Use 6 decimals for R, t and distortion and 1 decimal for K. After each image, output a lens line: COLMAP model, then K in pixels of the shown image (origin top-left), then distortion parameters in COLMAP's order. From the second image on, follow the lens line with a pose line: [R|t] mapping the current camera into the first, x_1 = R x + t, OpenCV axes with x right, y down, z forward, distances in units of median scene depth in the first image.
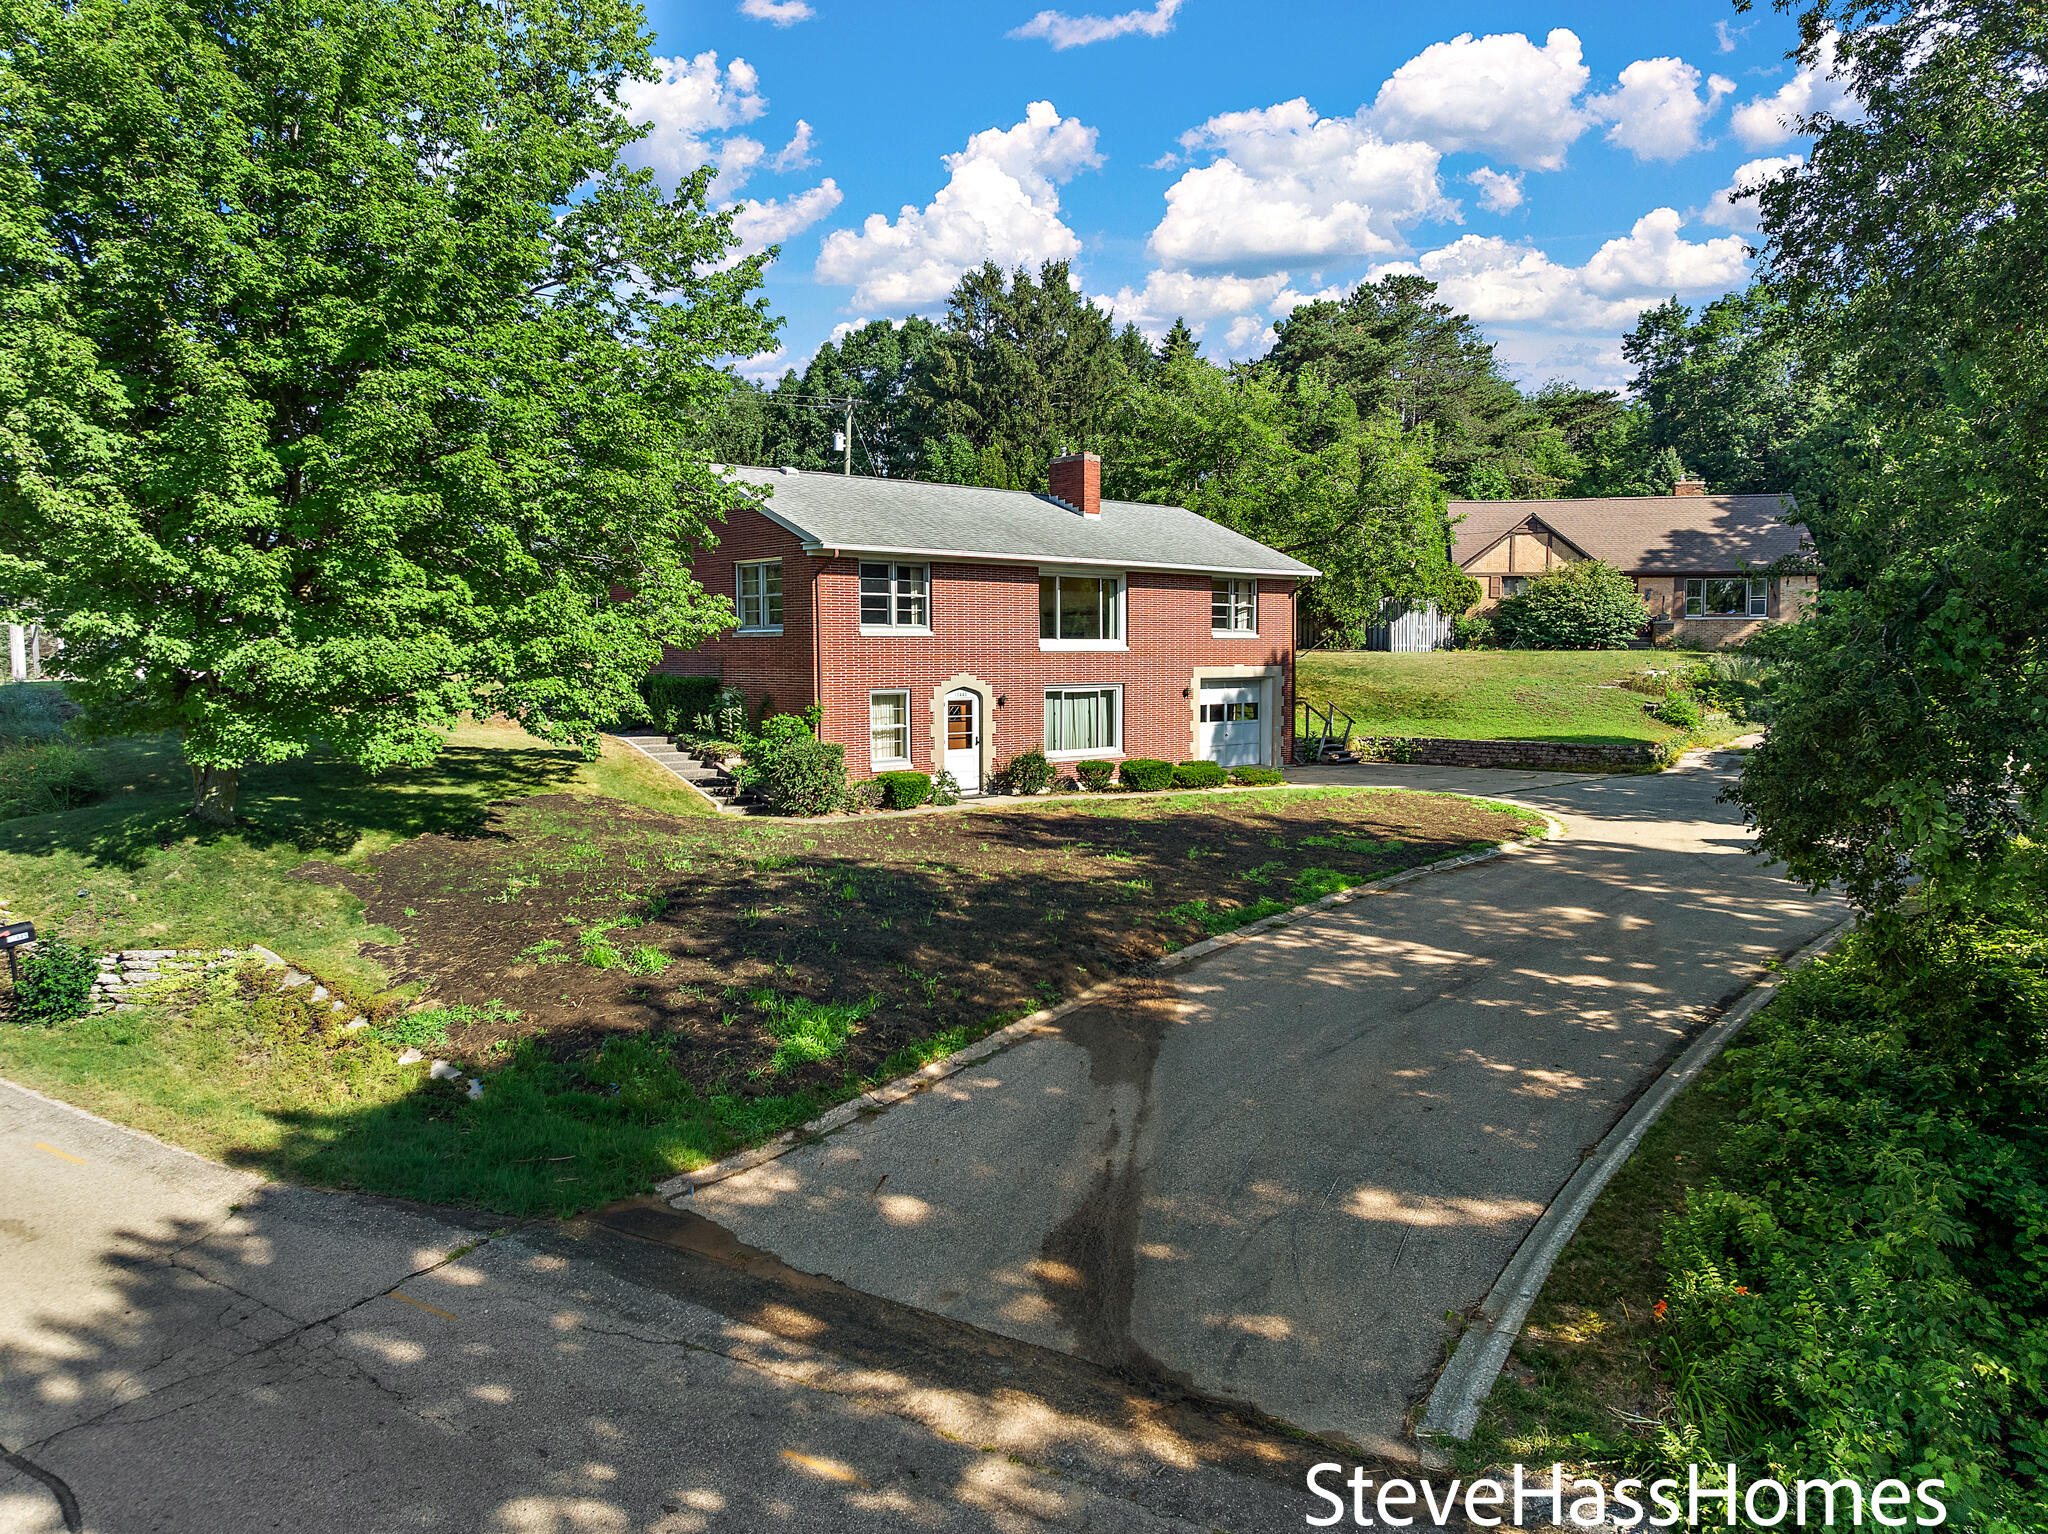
lens RADIAL K [[1492.0, 0, 1029.9], [0, 1492.0, 758.2], [0, 0, 1]] dist [-0.027239, -0.006852]
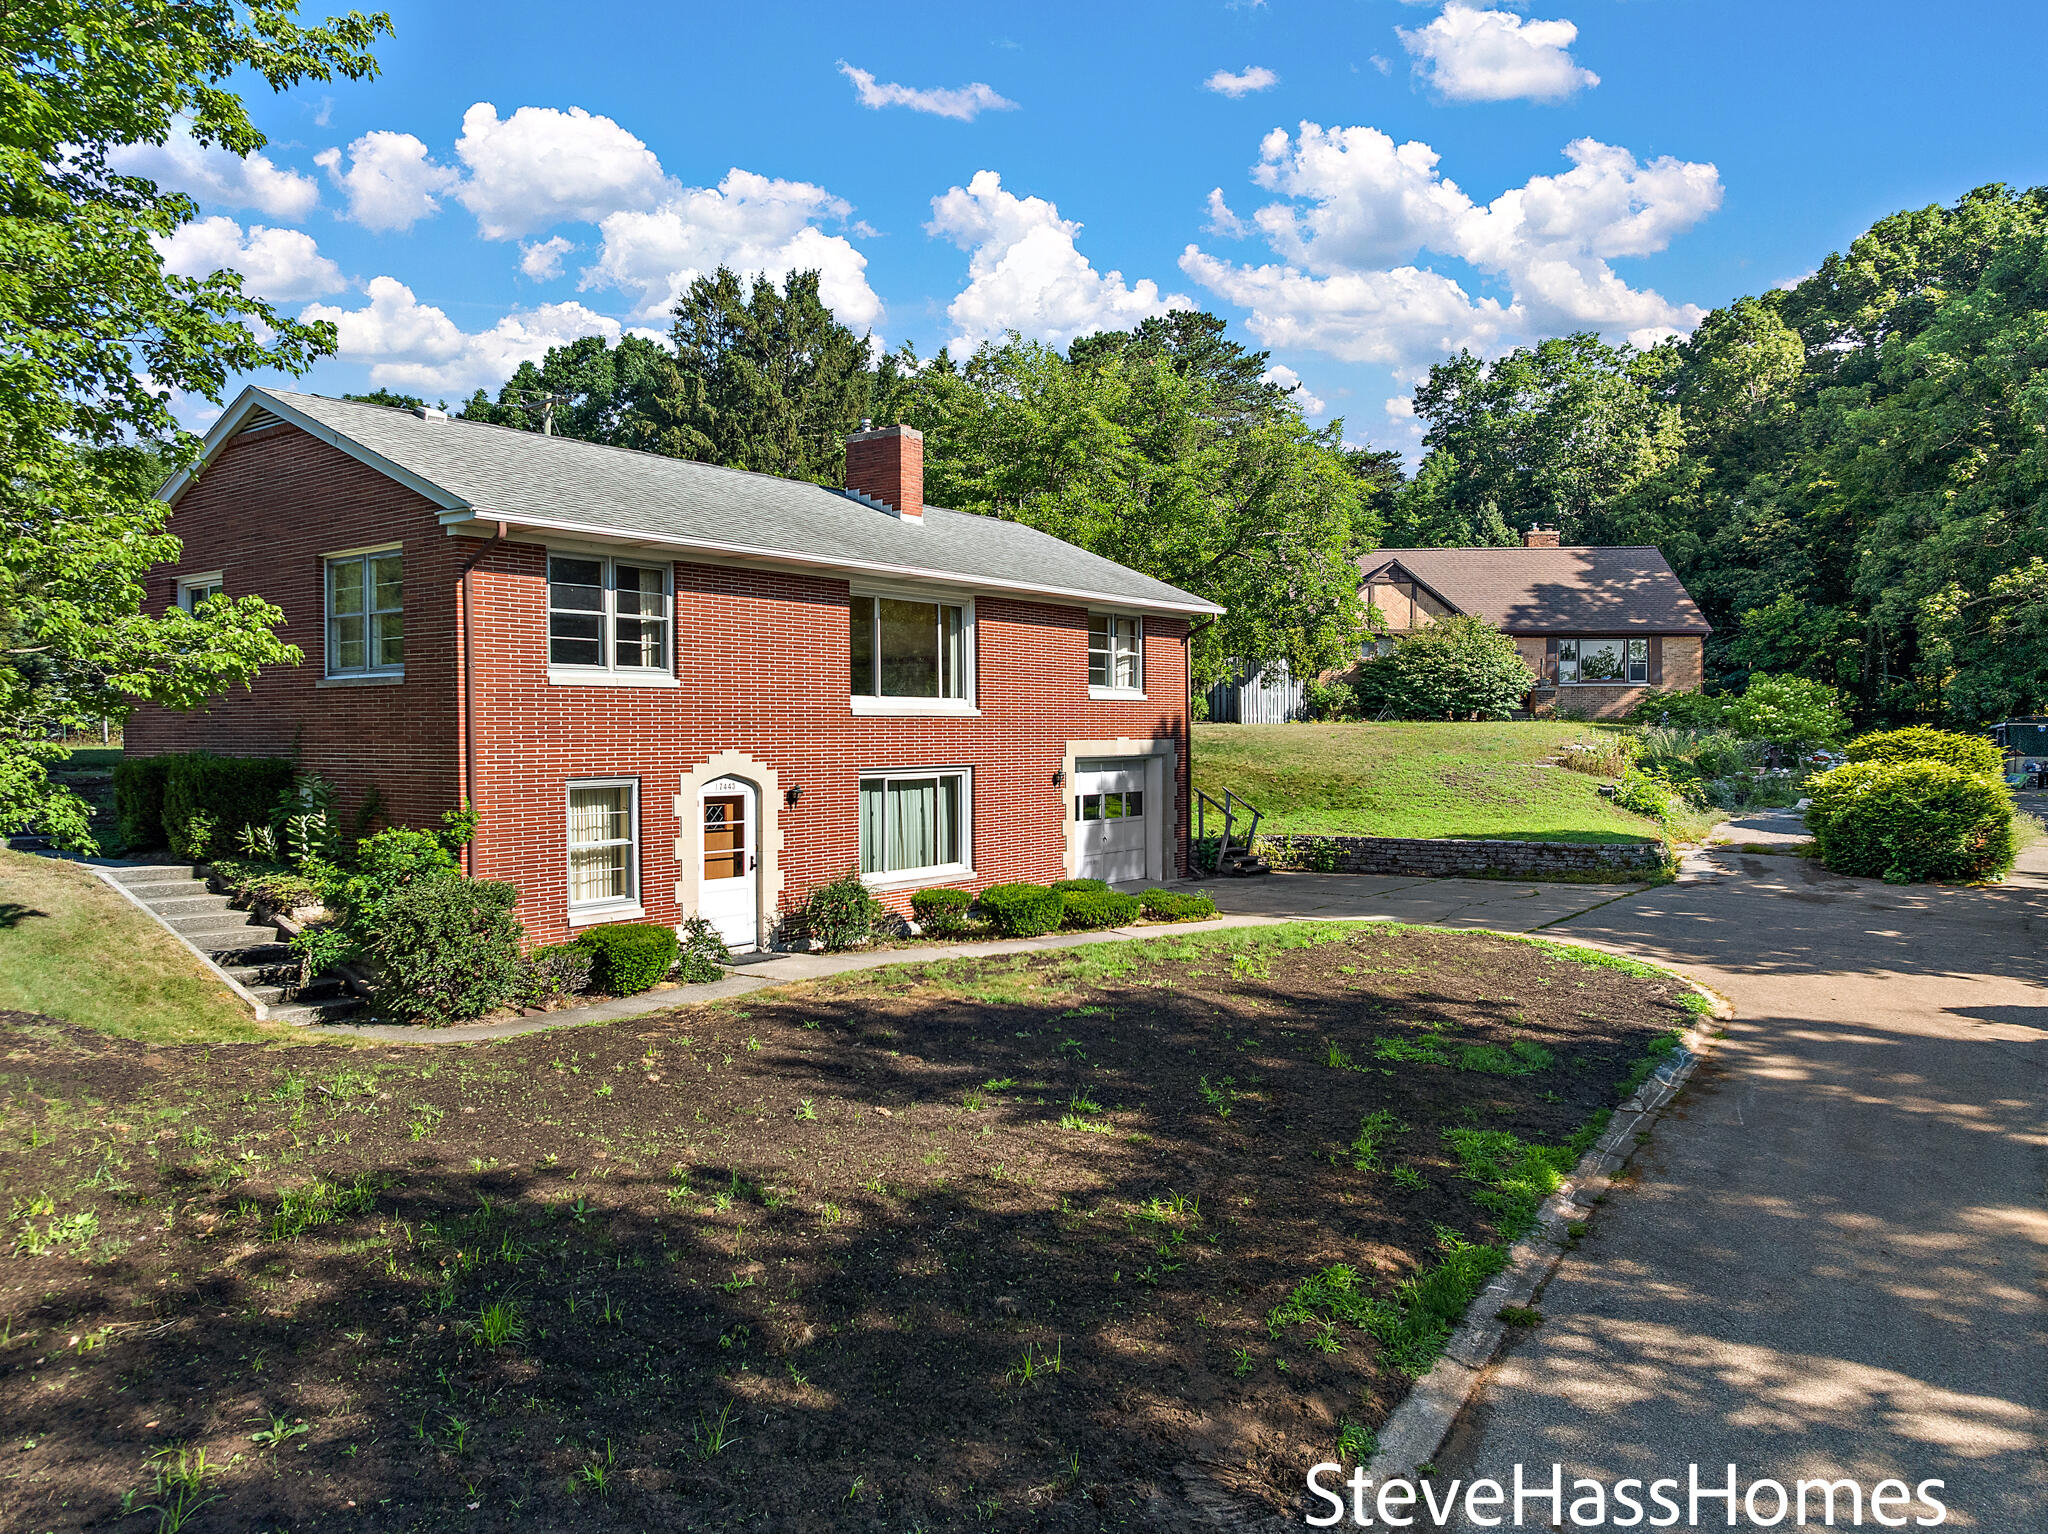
lens RADIAL K [[1492.0, 0, 1029.9], [0, 1492.0, 758.2], [0, 0, 1]] dist [-0.027239, -0.006852]
pose [[0.982641, -0.004175, 0.185469, -0.032867], [0.013973, 0.998572, -0.051555, -0.018963], [-0.184989, 0.053252, 0.981297, 0.345932]]
